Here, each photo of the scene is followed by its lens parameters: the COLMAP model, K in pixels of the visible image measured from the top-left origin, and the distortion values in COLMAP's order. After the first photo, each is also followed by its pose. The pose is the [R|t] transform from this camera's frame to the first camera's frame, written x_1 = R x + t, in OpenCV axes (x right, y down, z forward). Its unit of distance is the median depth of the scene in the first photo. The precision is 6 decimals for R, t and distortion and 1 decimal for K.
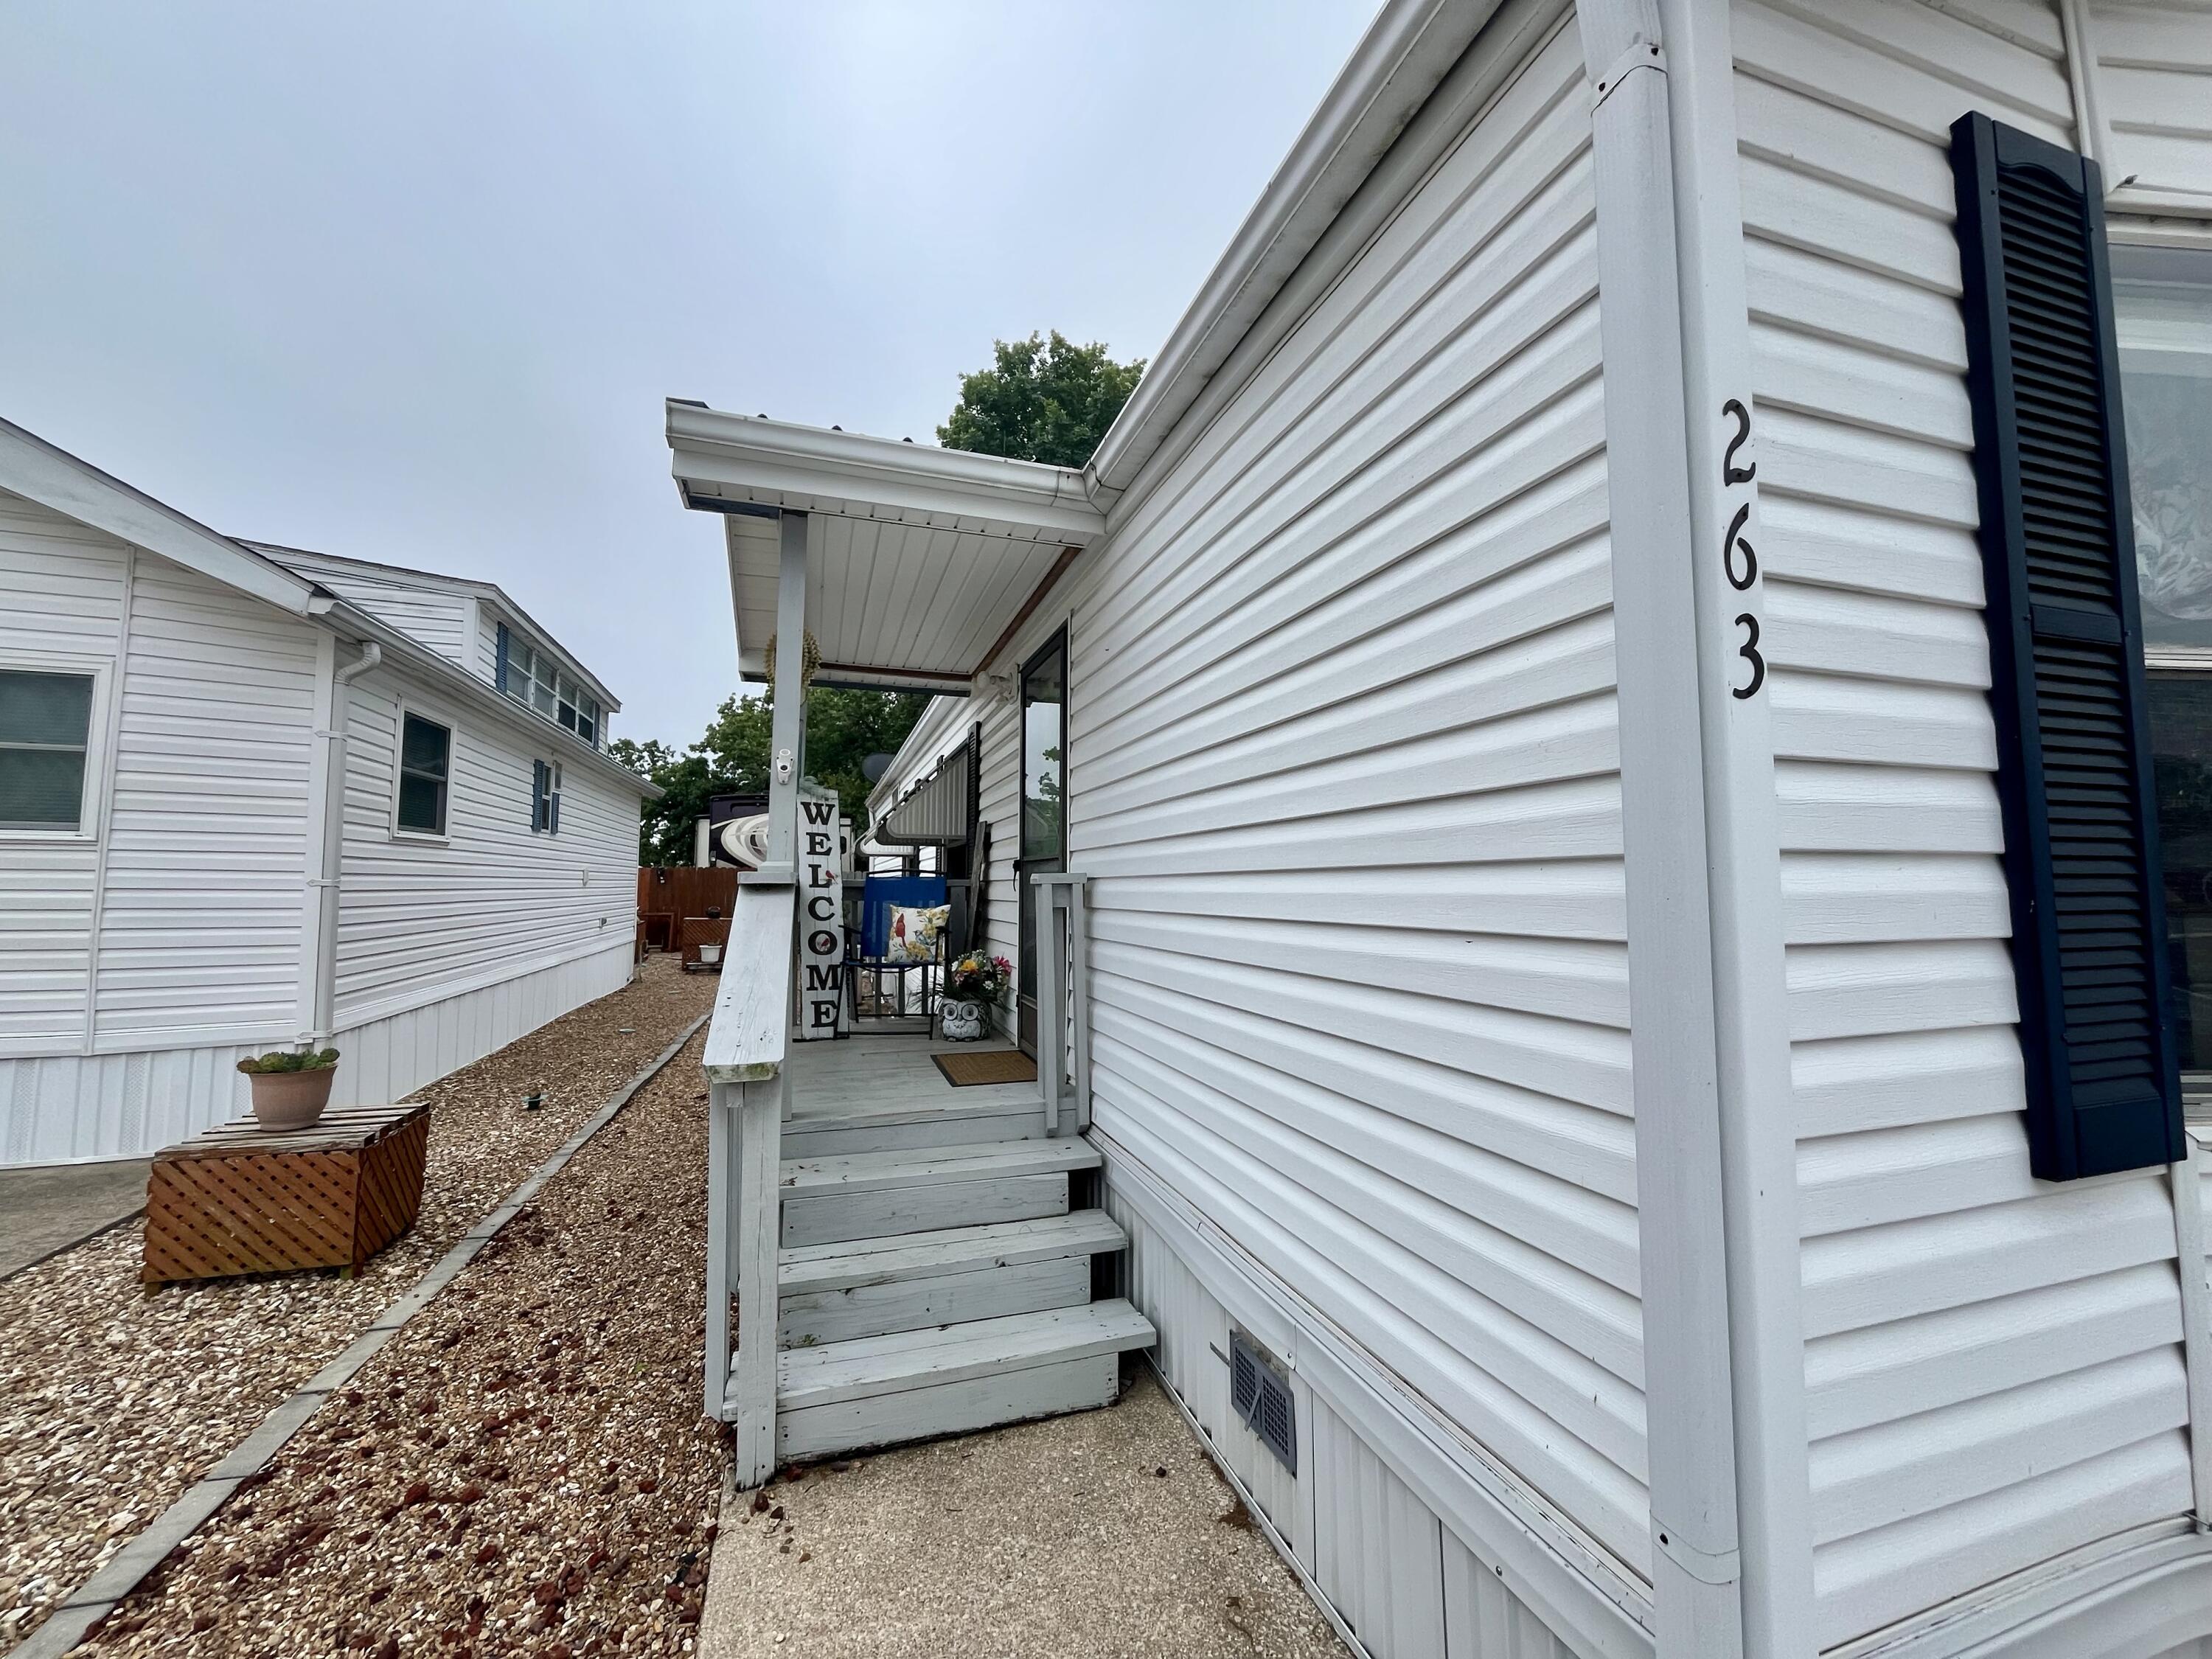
lens RADIAL K [[899.5, 0, 1112.3], [0, 899.5, 824.0], [0, 0, 1]] dist [-0.004446, 0.000364]
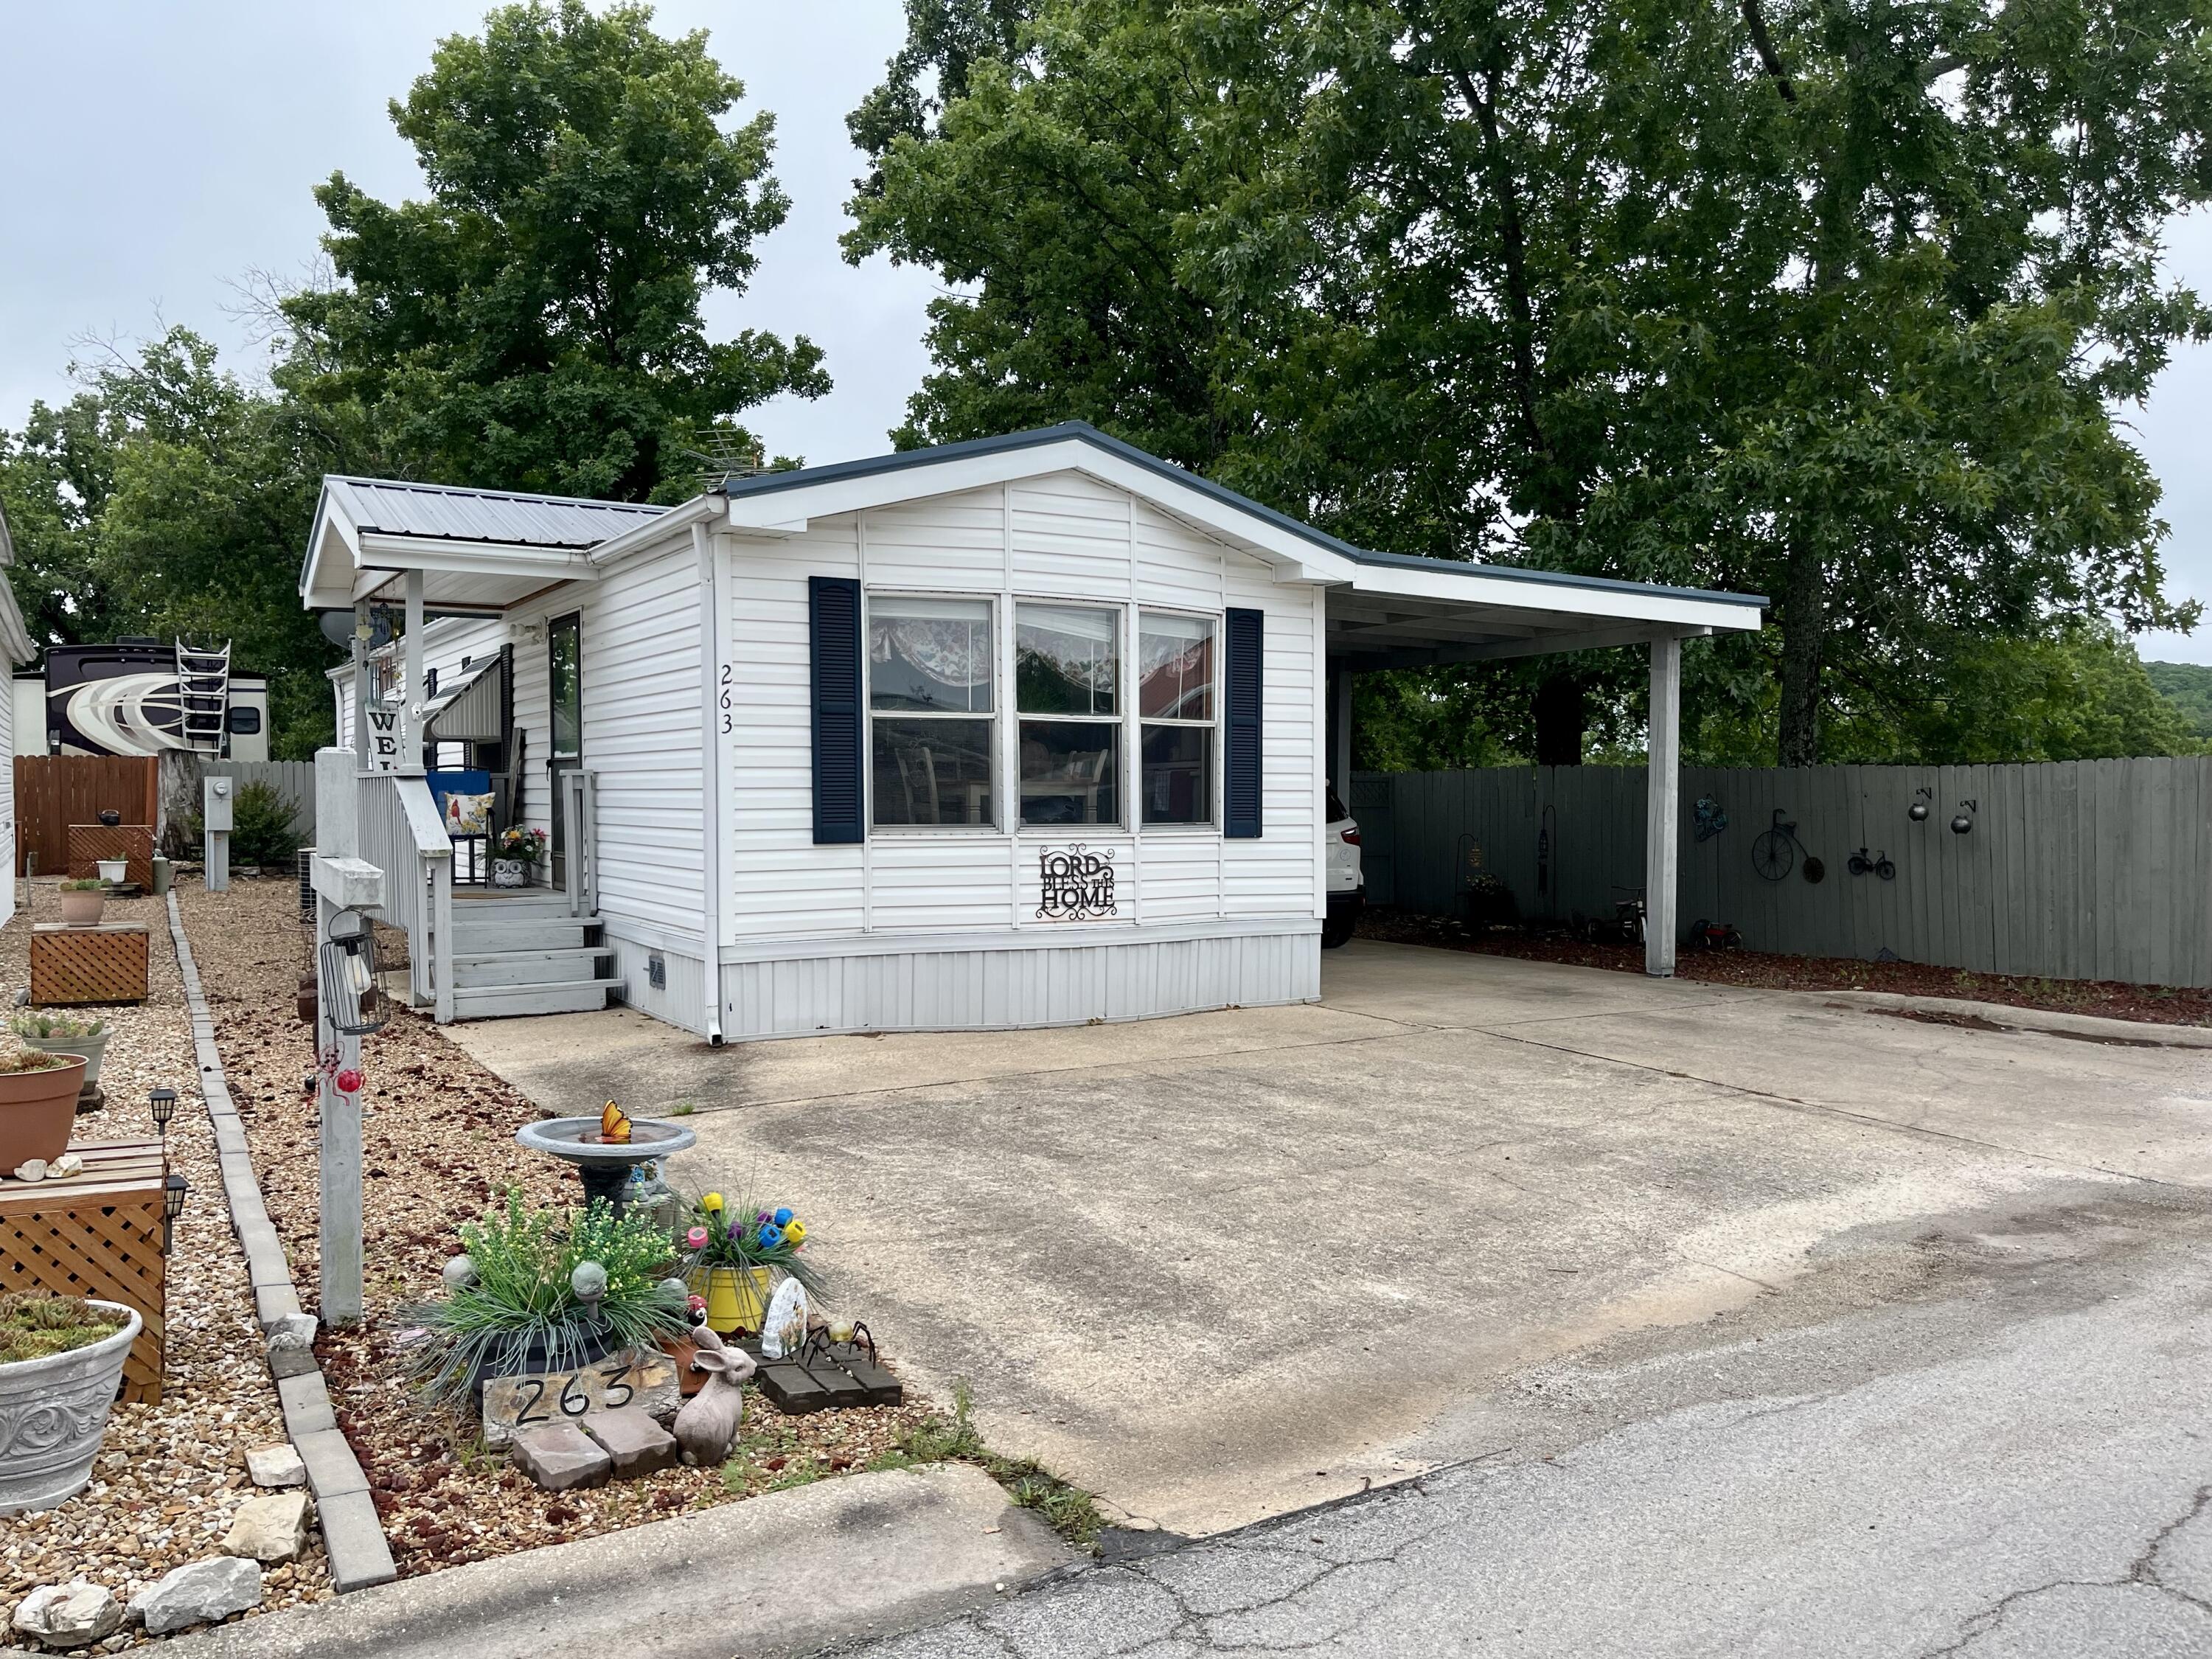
lens RADIAL K [[1676.0, 0, 1090.3], [0, 1676.0, 841.9], [0, 0, 1]] dist [0.049591, -0.064349]
pose [[0.976519, -0.009668, 0.215213, 0.142348], [-0.012515, 0.994759, 0.101474, -0.101302], [-0.215066, -0.101784, 0.971281, -1.626960]]
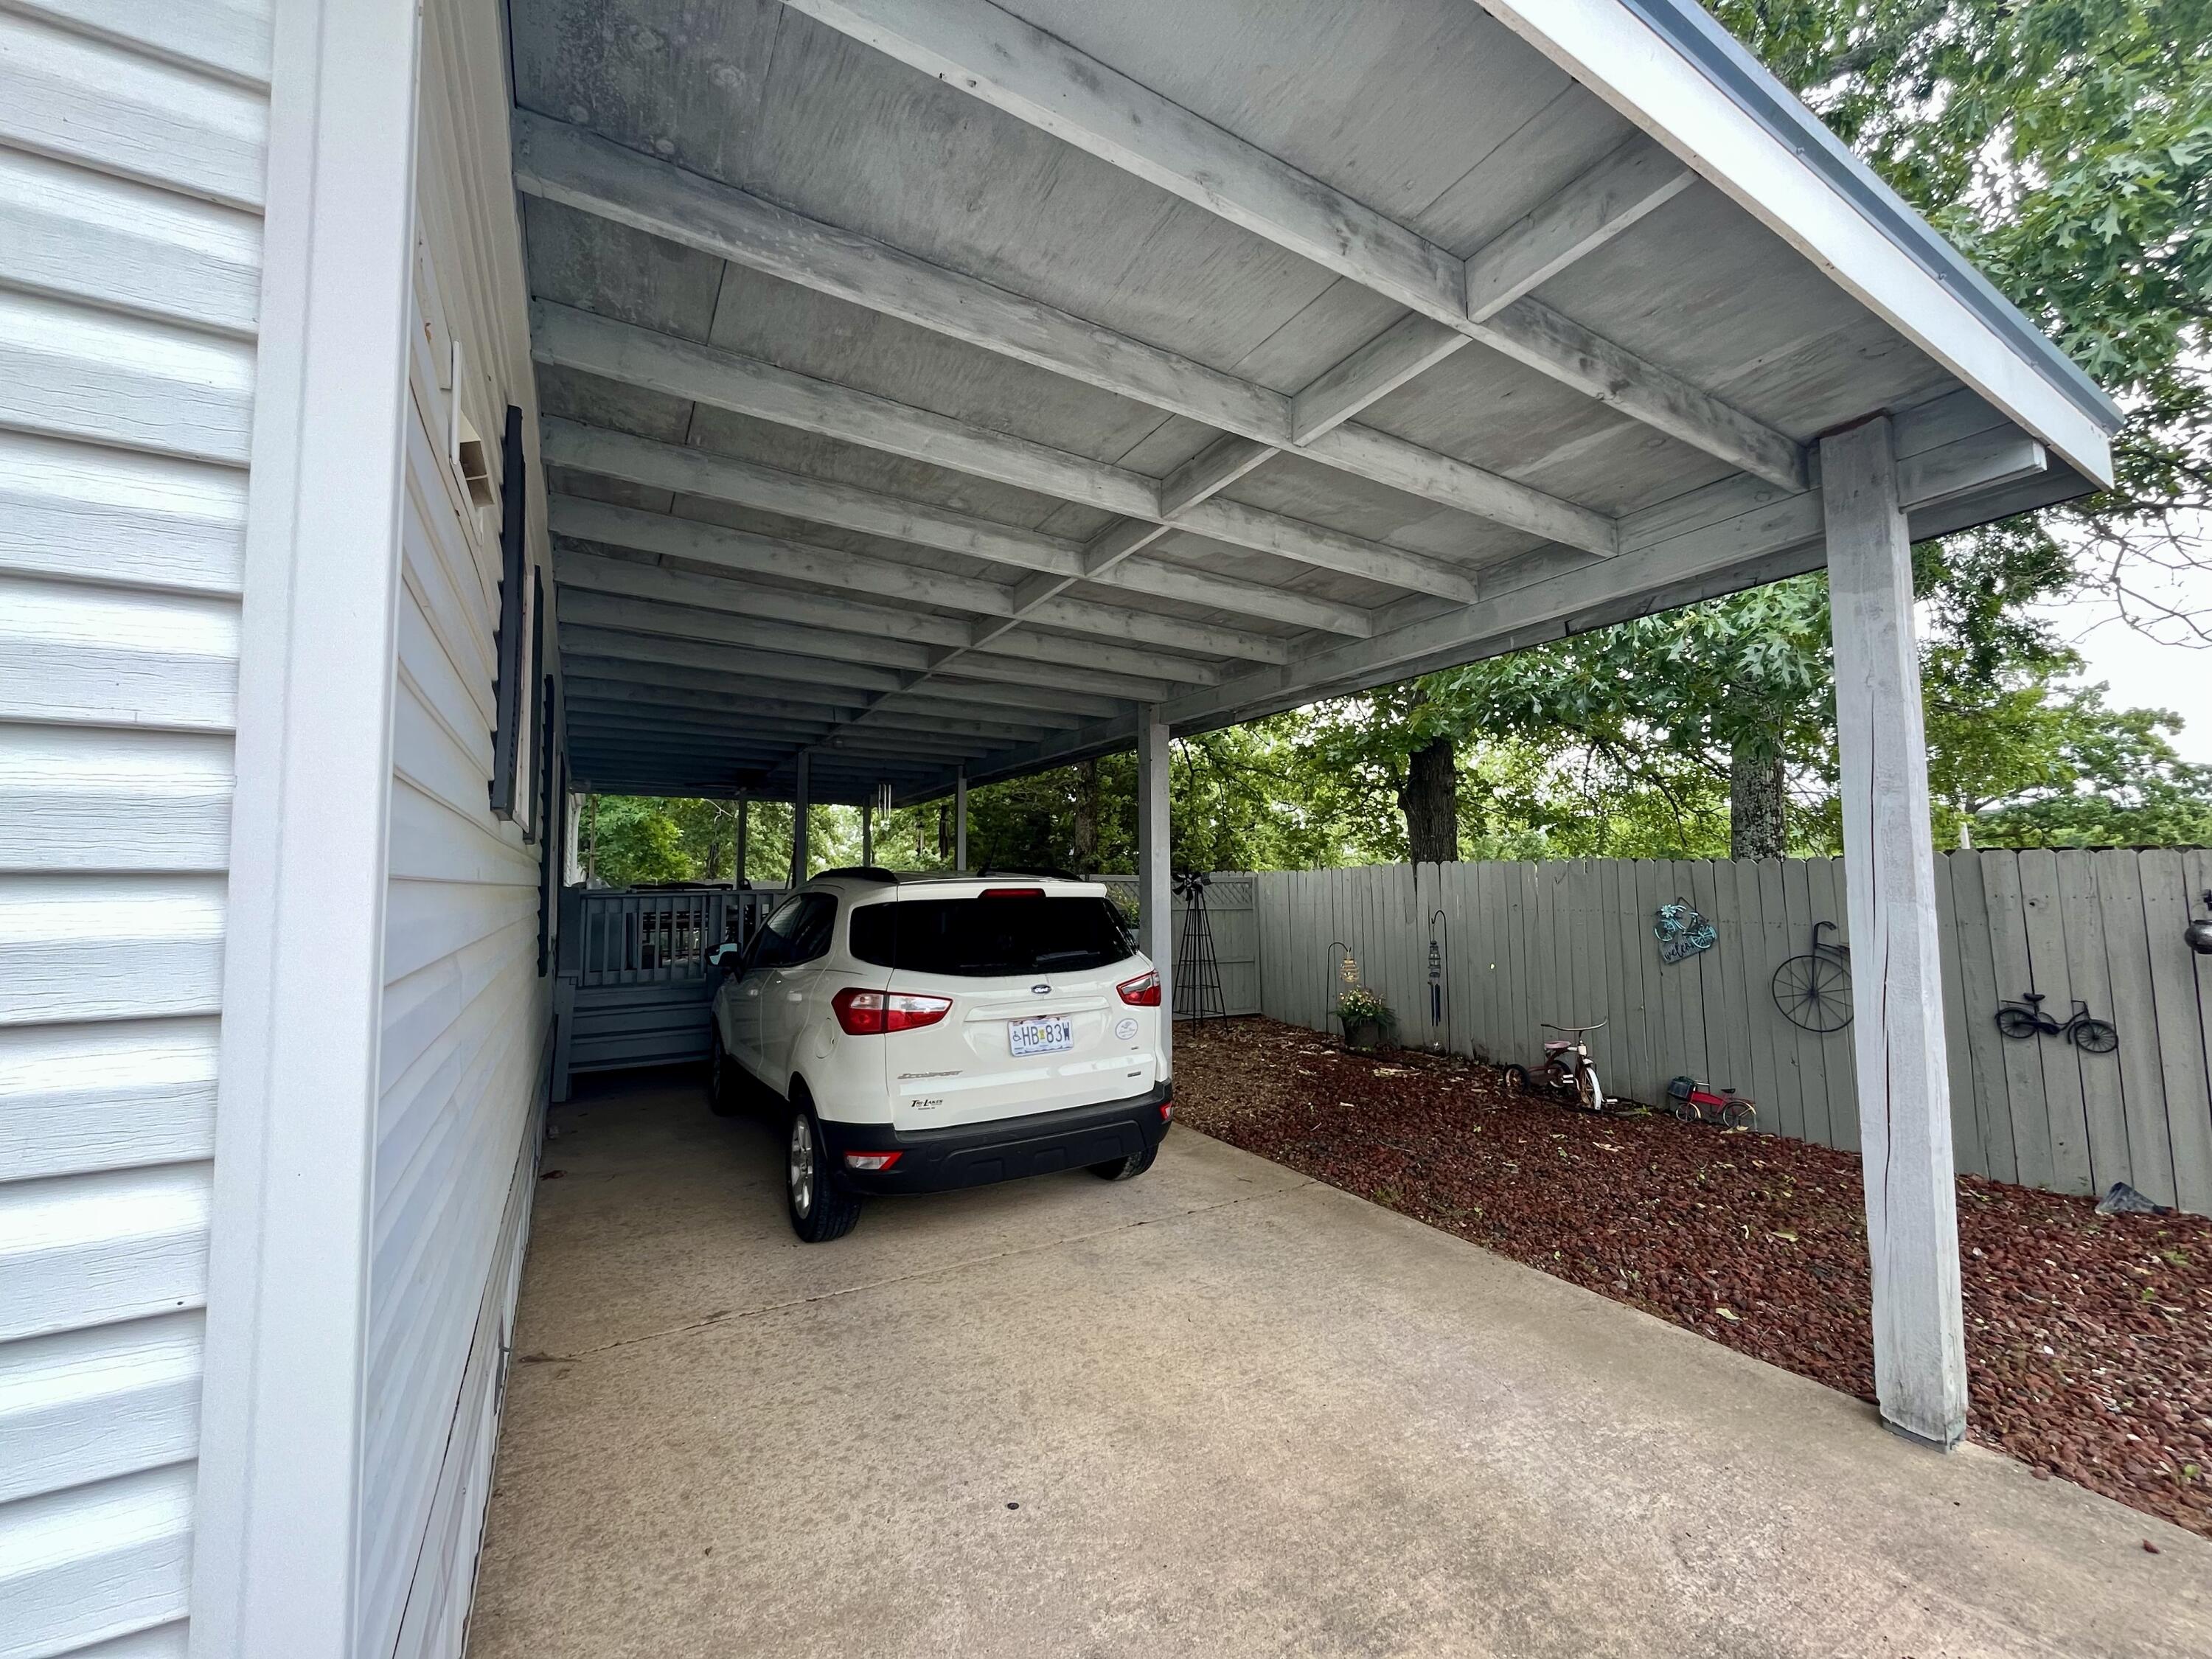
lens RADIAL K [[899.5, 0, 1128.7], [0, 899.5, 819.8], [0, 0, 1]] dist [-0.004446, 0.000364]
pose [[0.973861, 0.000804, 0.227142, 1.016858], [-0.000687, 1.000000, -0.000594, 0.019652], [-0.227143, 0.000422, 0.973861, 0.312719]]
